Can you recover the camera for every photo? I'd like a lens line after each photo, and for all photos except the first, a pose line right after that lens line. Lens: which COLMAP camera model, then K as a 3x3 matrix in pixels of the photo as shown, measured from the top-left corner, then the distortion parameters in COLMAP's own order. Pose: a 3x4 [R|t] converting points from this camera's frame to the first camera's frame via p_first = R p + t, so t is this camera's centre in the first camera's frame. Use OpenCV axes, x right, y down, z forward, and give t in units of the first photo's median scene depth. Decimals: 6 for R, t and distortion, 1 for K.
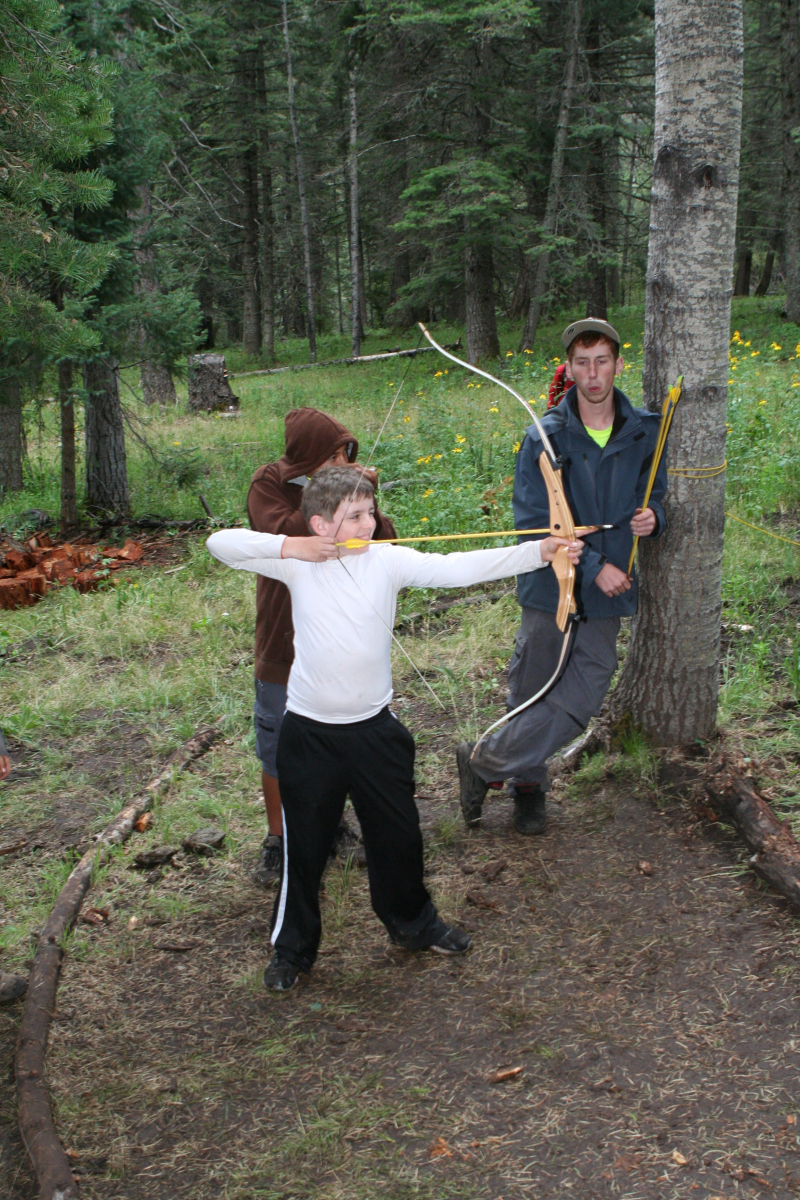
lens RADIAL K [[1346.0, 0, 400.0], [0, 1346.0, 600.0], [0, 0, 1]] dist [-0.115626, 0.118288]
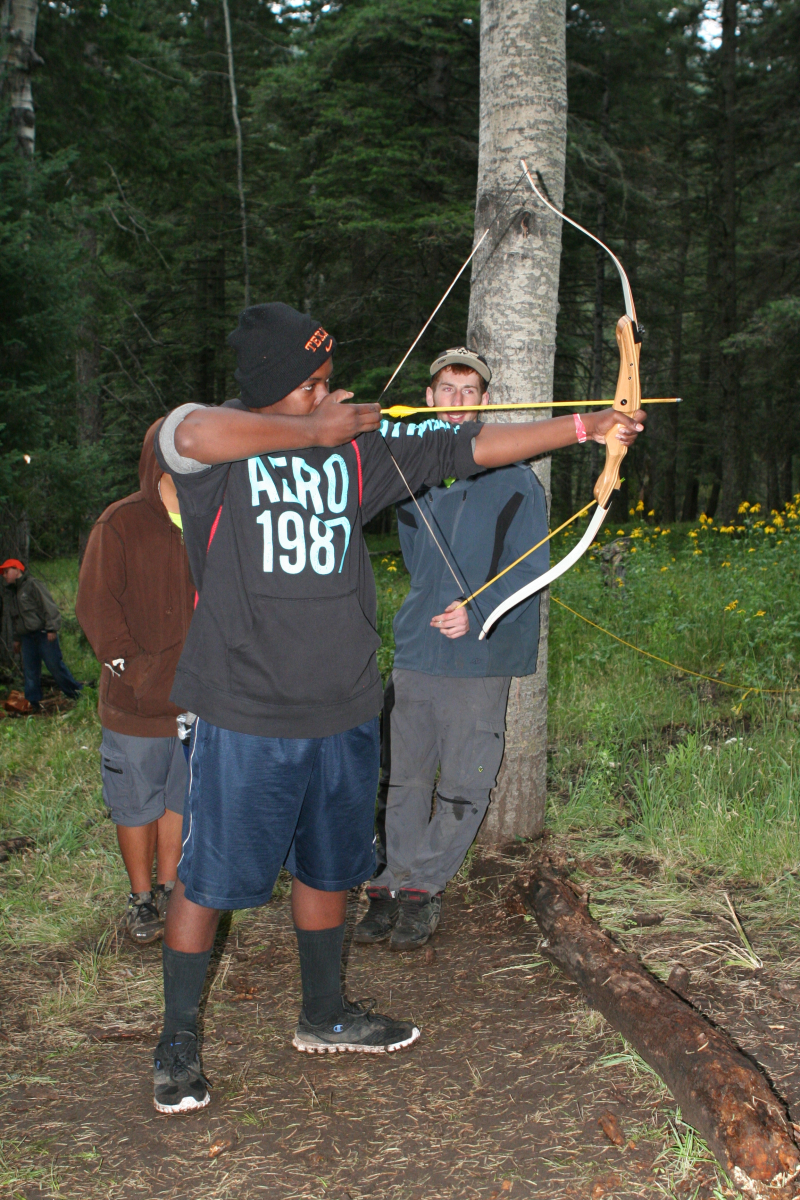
lens RADIAL K [[1346.0, 0, 400.0], [0, 1346.0, 600.0], [0, 0, 1]] dist [-0.115626, 0.118288]
pose [[0.998588, 0.045514, 0.027398, 0.110774], [-0.040271, 0.984901, -0.168370, 0.102923], [-0.034648, 0.167028, 0.985343, 0.080608]]
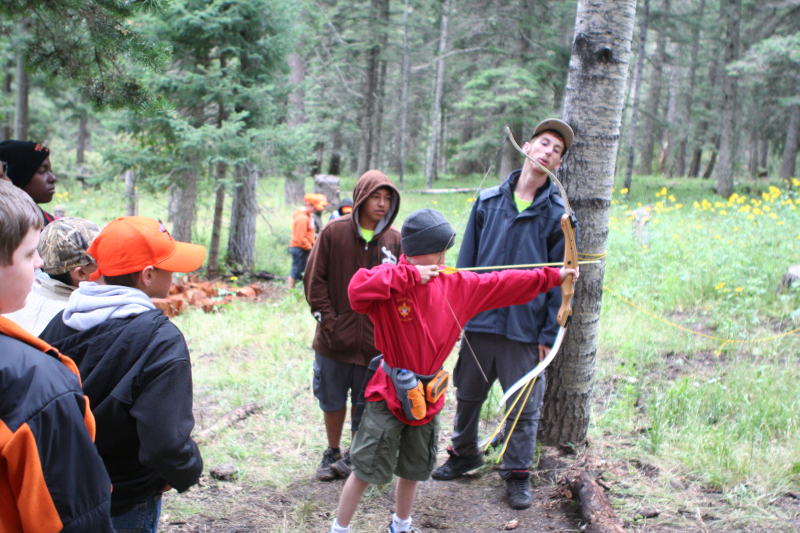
lens RADIAL K [[897.4, 0, 399.2], [0, 897.4, 274.7], [0, 0, 1]] dist [-0.115626, 0.118288]
pose [[0.991524, 0.111424, -0.066815, 0.084995], [-0.116999, 0.989375, -0.086307, 0.029432], [0.056488, 0.093393, 0.994026, 0.025164]]
